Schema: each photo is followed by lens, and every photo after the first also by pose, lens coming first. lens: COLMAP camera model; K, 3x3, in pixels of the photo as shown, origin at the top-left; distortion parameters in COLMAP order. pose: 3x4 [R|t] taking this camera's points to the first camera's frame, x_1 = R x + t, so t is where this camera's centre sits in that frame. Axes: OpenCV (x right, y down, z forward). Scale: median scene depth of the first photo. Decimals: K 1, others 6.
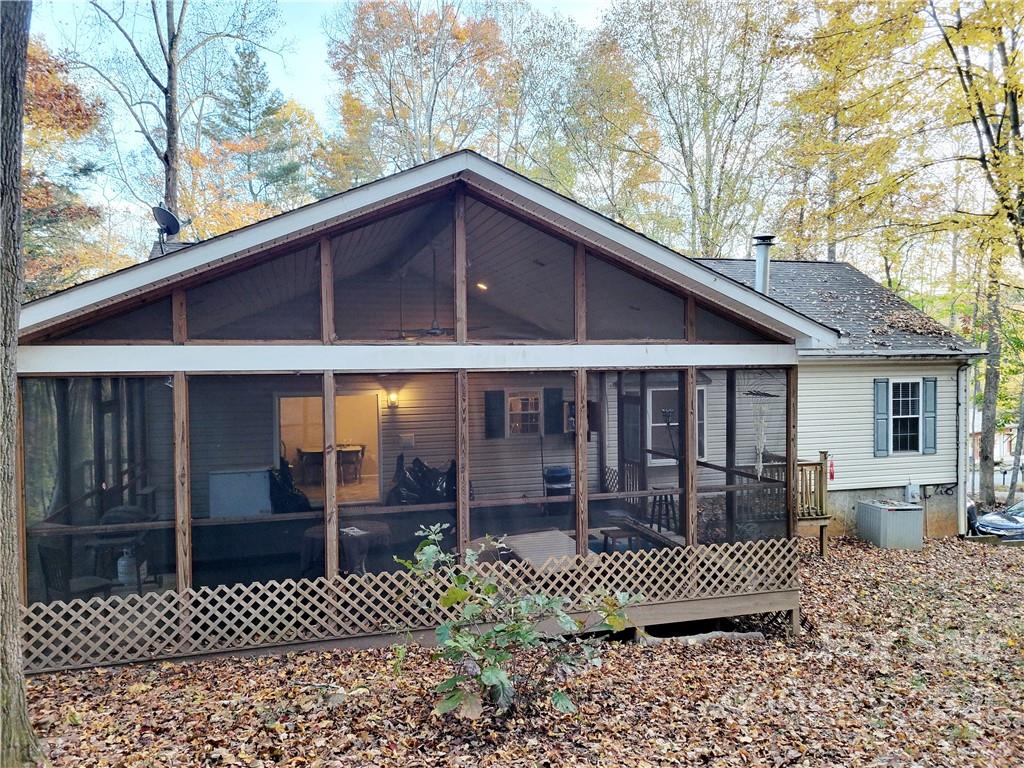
lens RADIAL K [[768.0, 0, 512.7], [0, 768.0, 384.1], [0, 0, 1]] dist [0.004452, 0.001661]
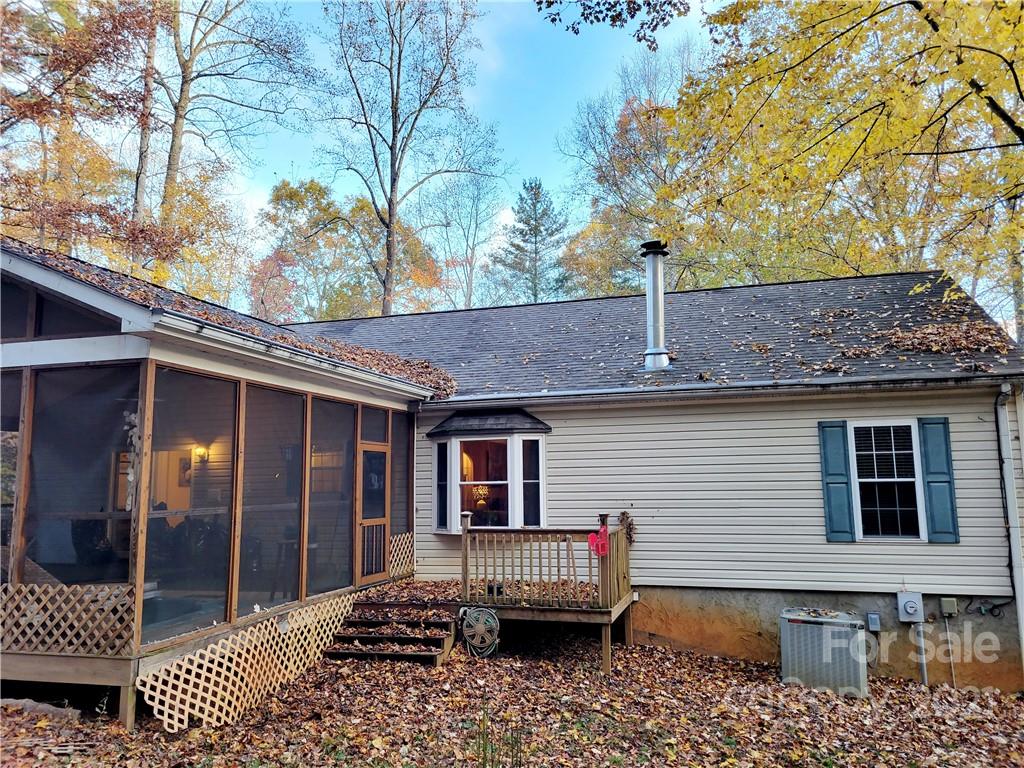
lens RADIAL K [[768.0, 0, 512.4], [0, 768.0, 383.5], [0, 0, 1]] dist [0.004452, 0.001661]
pose [[0.844819, -0.072435, -0.530127, 0.588704], [-0.011791, 0.988033, -0.153793, 0.064177], [0.534923, 0.136178, 0.833855, 0.294838]]
